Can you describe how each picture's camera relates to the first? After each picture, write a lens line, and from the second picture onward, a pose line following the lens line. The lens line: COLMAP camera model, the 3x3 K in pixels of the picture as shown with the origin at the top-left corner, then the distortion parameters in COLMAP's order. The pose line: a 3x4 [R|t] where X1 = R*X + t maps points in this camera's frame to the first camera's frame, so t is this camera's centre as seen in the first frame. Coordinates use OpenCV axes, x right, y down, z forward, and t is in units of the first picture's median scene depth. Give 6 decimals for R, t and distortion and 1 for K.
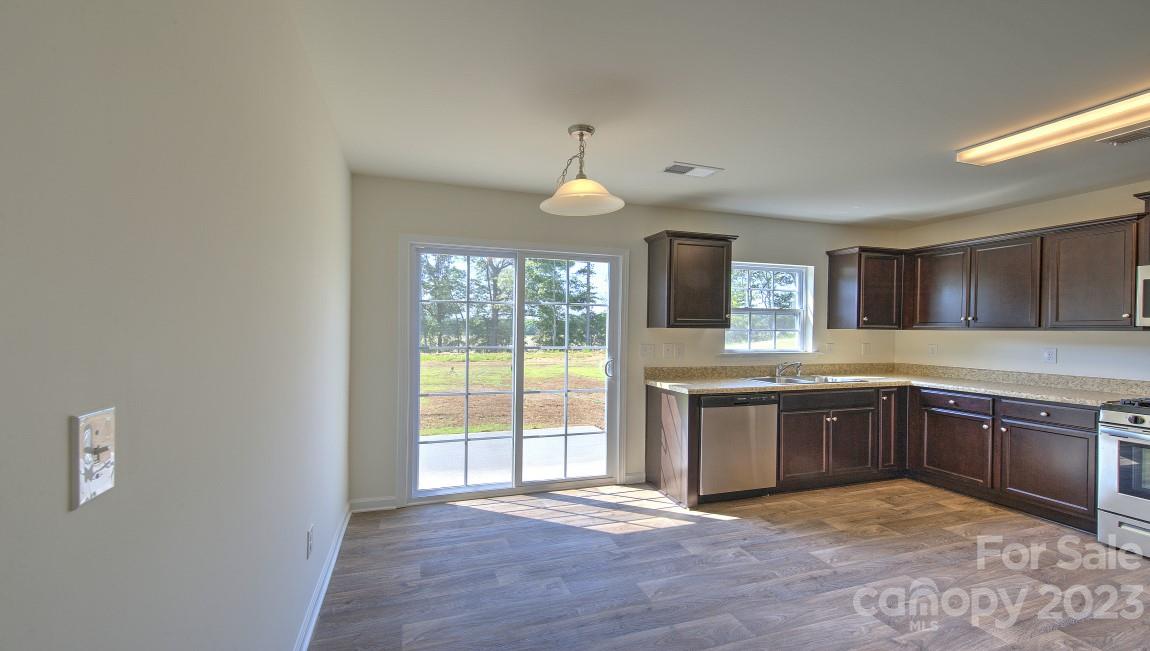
lens RADIAL K [[490.2, 0, 579.8], [0, 490.2, 330.0], [0, 0, 1]] dist [0.000436, -0.000228]
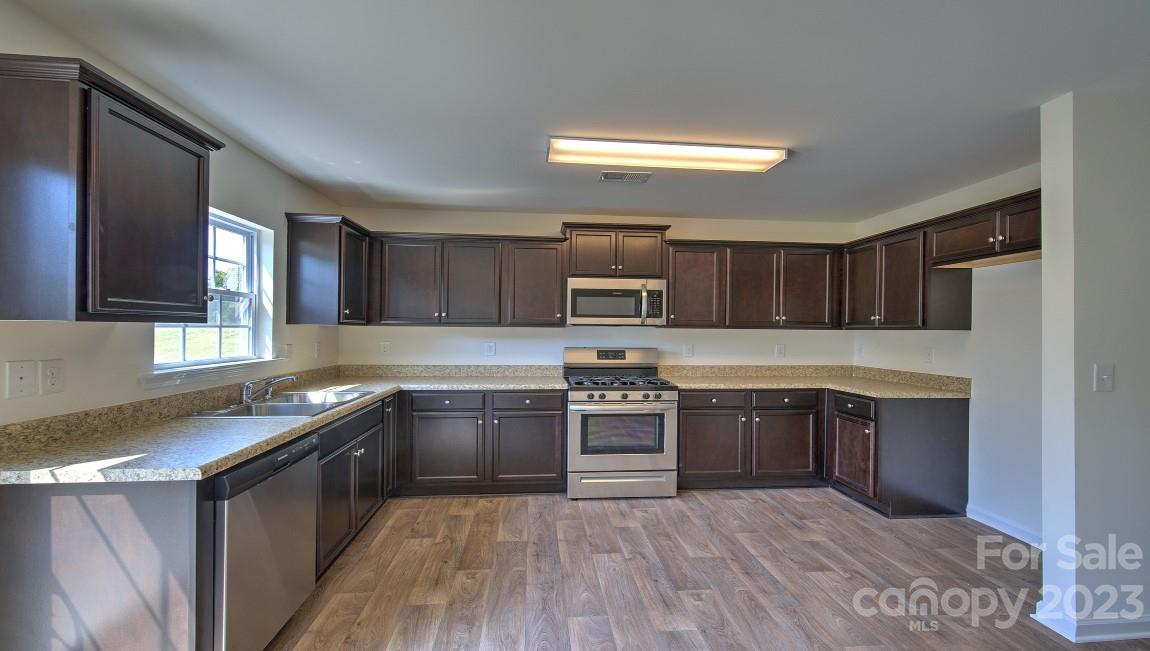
lens RADIAL K [[490.2, 0, 579.8], [0, 490.2, 330.0], [0, 0, 1]] dist [0.000436, -0.000228]
pose [[0.230133, -0.007299, 0.973132, -0.103163], [-0.005043, 0.999950, 0.008693, -0.002486], [-0.973146, -0.006908, 0.230084, 0.542207]]
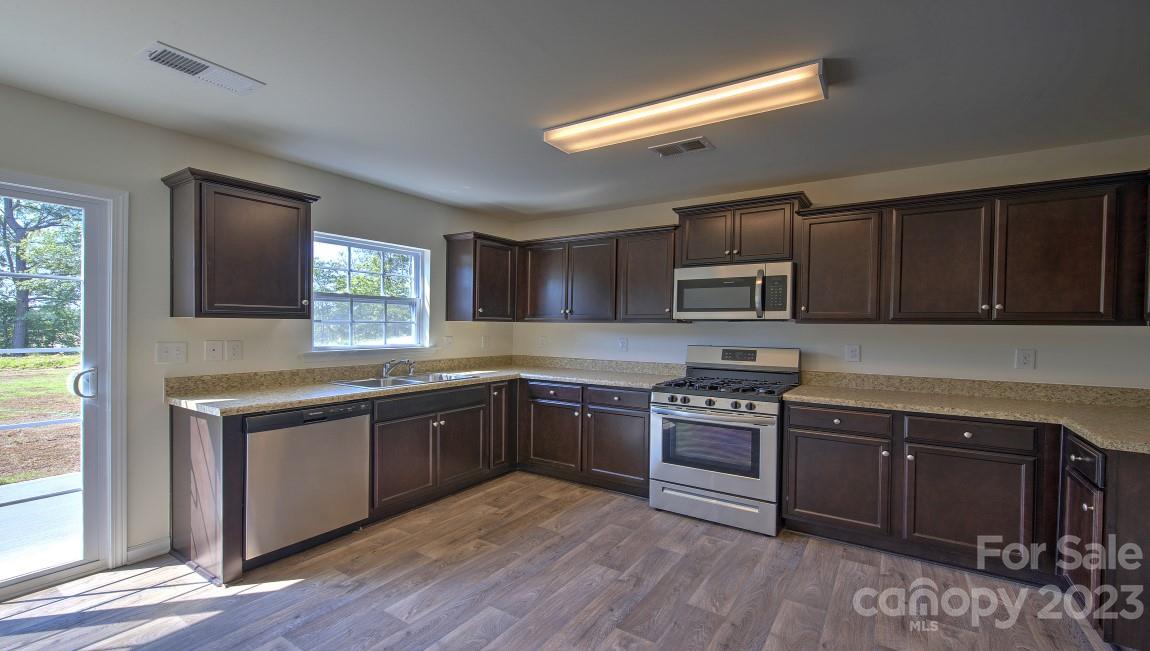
lens RADIAL K [[489.7, 0, 584.4], [0, 489.7, 331.8], [0, 0, 1]] dist [0.001670, -0.000037]
pose [[0.787602, -0.008634, 0.616124, 0.185301], [-0.001995, 0.999861, 0.016562, 0.003037], [-0.616181, -0.014274, 0.787475, 0.156385]]
